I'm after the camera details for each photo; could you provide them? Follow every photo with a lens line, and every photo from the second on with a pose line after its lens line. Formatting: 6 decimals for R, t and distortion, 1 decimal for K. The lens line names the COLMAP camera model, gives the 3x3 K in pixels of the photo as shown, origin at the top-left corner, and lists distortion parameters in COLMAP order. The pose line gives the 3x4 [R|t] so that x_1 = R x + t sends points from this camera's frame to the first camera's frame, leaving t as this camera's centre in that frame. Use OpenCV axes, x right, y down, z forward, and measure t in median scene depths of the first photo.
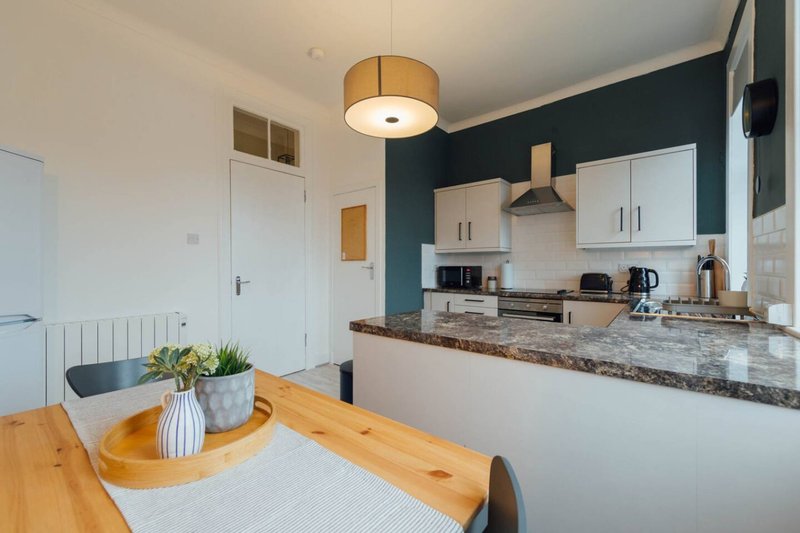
lens RADIAL K [[318.4, 0, 401.9], [0, 318.4, 265.6], [0, 0, 1]] dist [0.001100, 0.000760]
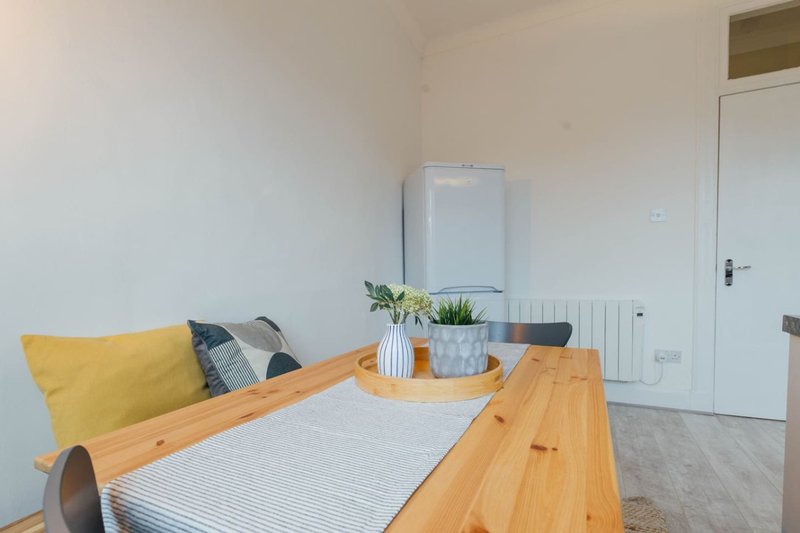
lens RADIAL K [[351.4, 0, 377.1], [0, 351.4, 280.6], [0, 0, 1]] dist [-0.000423, -0.000623]
pose [[0.268315, 0.030234, -0.962857, 0.297093], [0.045397, 0.998000, 0.043988, 0.101089], [0.962261, -0.055513, 0.266406, 0.349003]]
